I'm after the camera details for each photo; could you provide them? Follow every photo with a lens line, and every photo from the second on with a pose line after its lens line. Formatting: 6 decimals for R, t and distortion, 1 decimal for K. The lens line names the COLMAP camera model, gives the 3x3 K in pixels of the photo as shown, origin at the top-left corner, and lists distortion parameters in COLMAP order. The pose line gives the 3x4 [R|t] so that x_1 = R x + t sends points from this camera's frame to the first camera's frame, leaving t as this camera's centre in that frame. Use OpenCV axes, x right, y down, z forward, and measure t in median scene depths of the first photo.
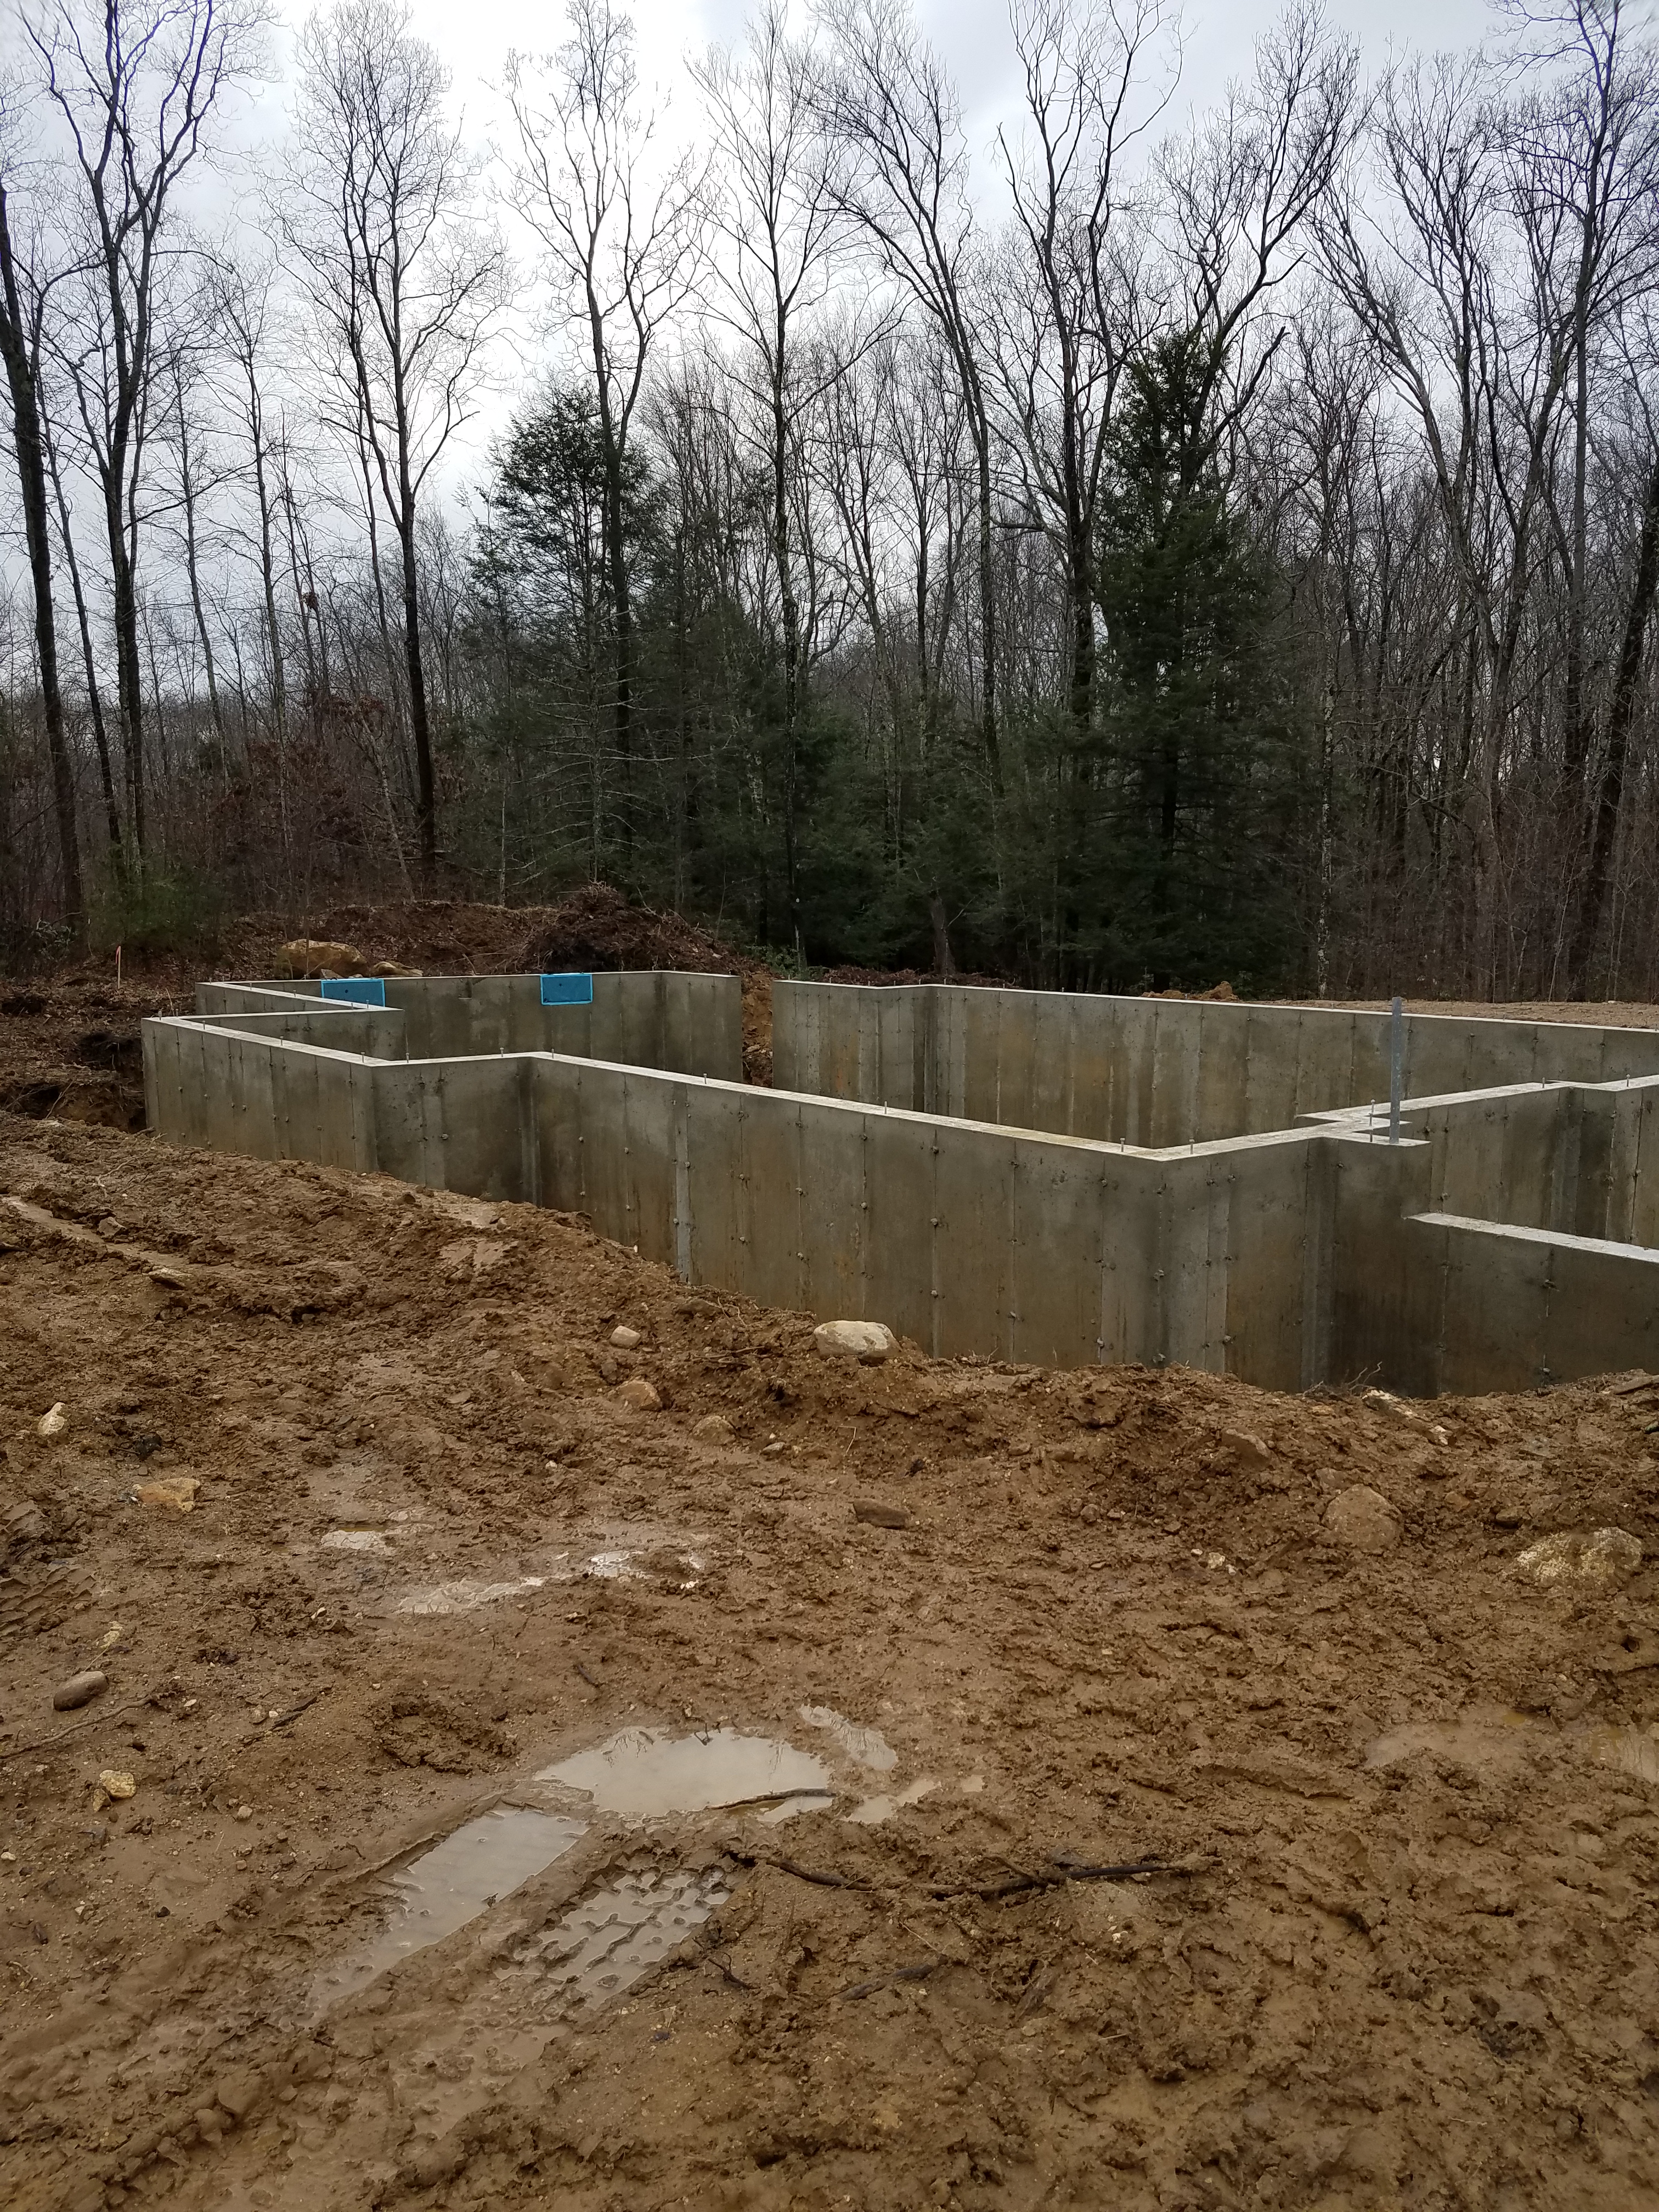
lens RADIAL K [[1756.1, 0, 823.1], [0, 1756.1, 1145.4], [0, 0, 1]] dist [0.346755, -0.724922]
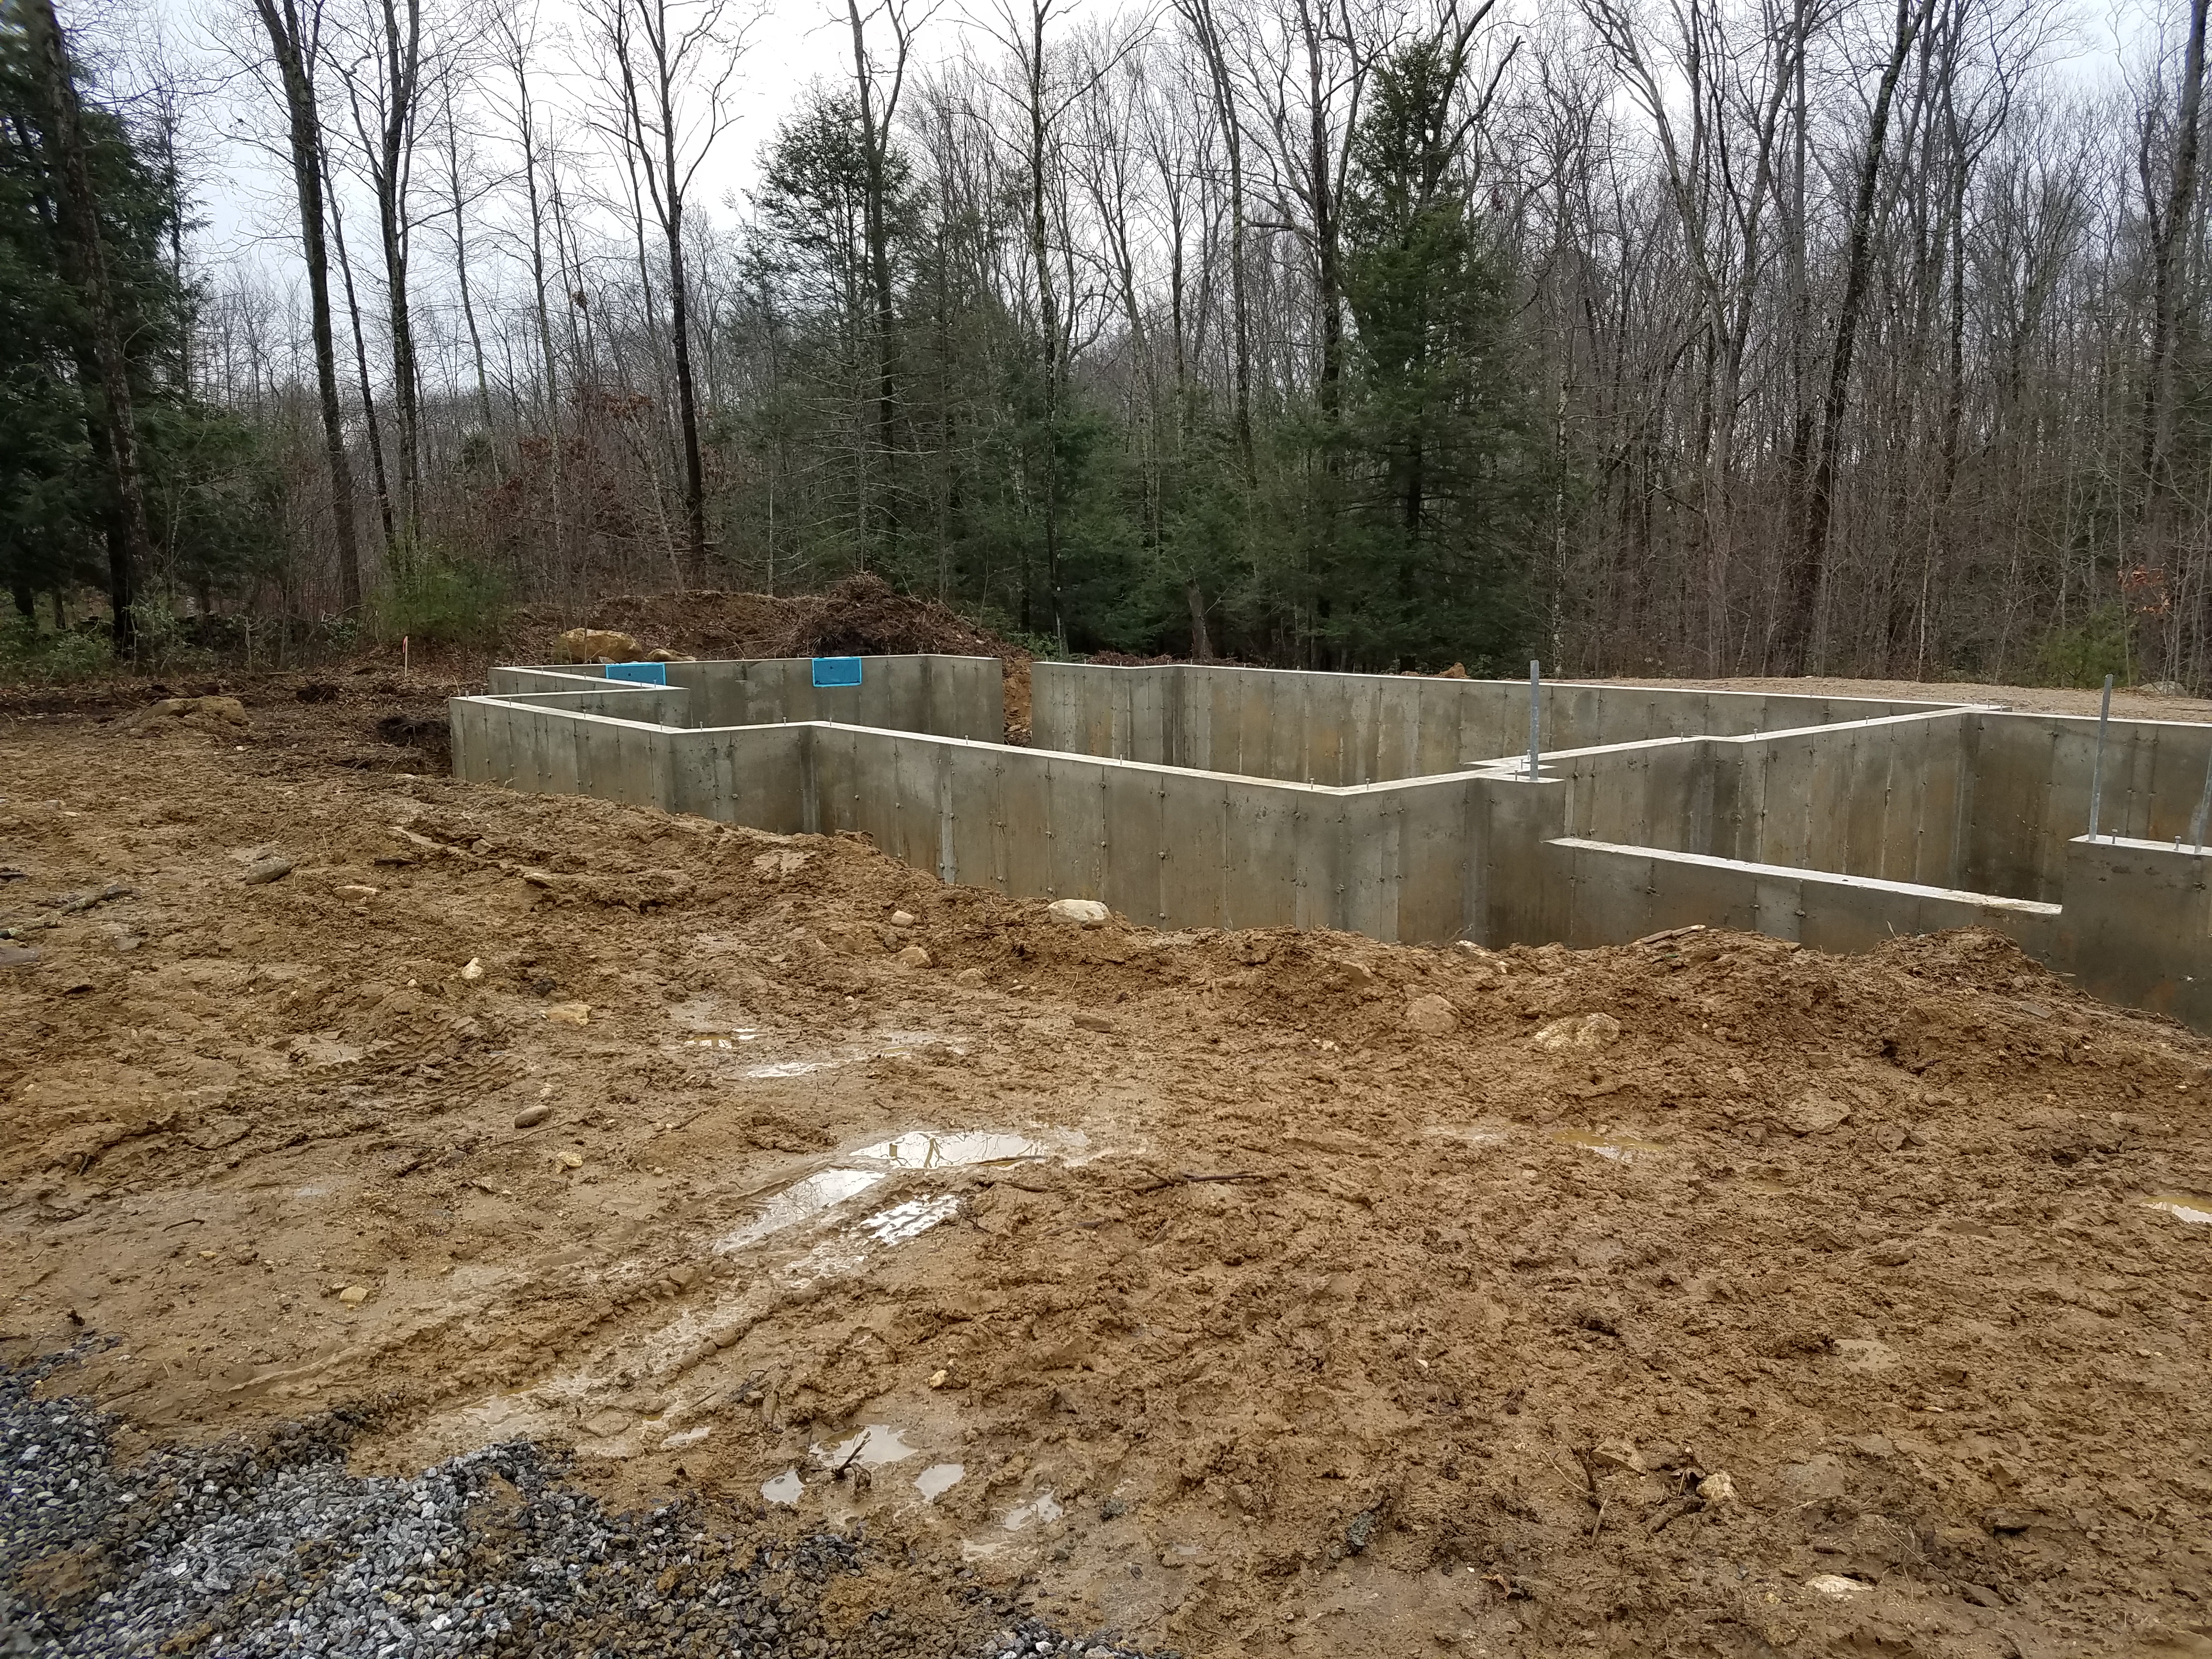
lens RADIAL K [[1756.1, 0, 1123.0], [0, 1756.1, 827.9], [0, 0, 1]] dist [0.346755, -0.724922]
pose [[0.999792, -0.008337, 0.018596, 0.015395], [0.008415, 0.999956, -0.004088, 0.029873], [-0.018561, 0.004244, 0.999819, -0.176423]]
